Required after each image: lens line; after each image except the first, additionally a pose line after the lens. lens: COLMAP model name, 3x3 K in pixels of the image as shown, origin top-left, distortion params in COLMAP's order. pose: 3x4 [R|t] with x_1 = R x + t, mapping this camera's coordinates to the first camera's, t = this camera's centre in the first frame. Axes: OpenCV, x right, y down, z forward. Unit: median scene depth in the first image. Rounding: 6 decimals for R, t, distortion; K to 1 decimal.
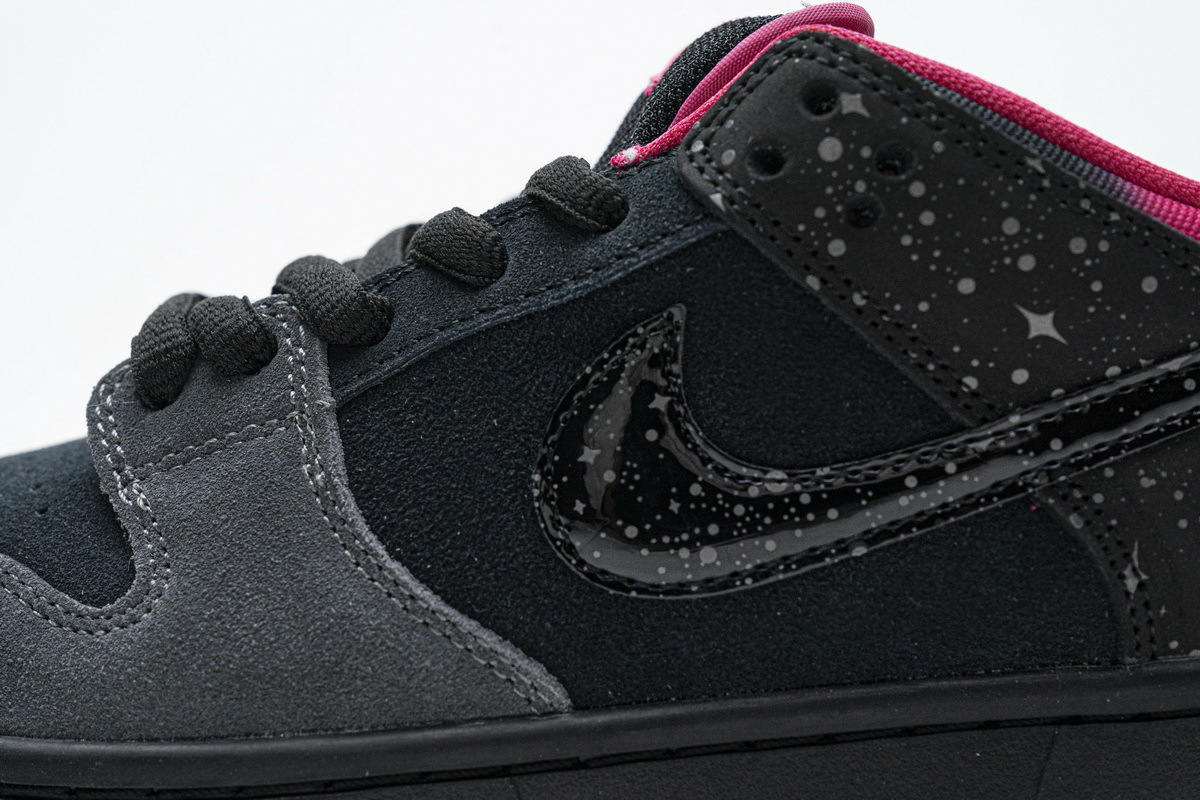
lens RADIAL K [[2046.6, 0, 600.0], [0, 2046.6, 400.0], [0, 0, 1]] dist [-0.043991, -0.030295]
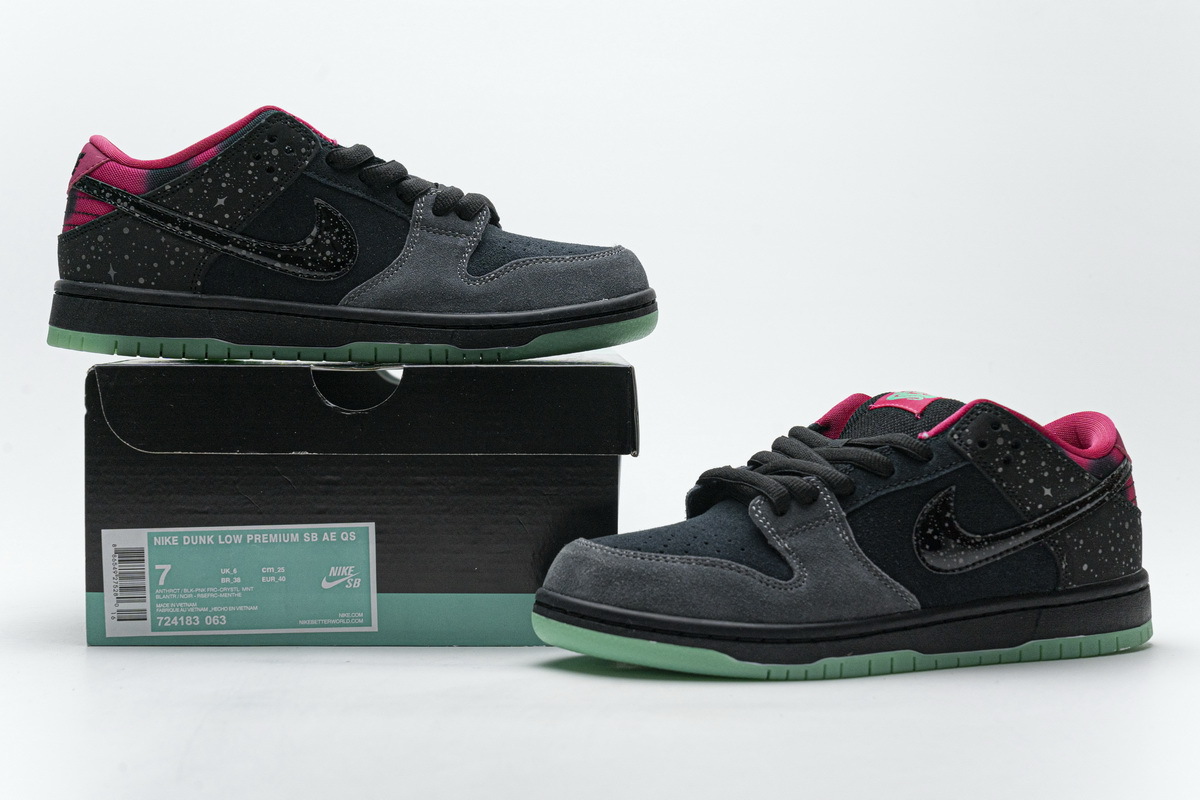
lens RADIAL K [[2108.9, 0, 600.0], [0, 2108.9, 400.0], [0, 0, 1]] dist [0.010669, 0.035000]
pose [[0.897682, 0.009896, 0.440533, -2.000618], [-0.019862, 0.999640, 0.018017, -0.237067], [-0.440196, -0.024923, 0.897556, -1.829442]]
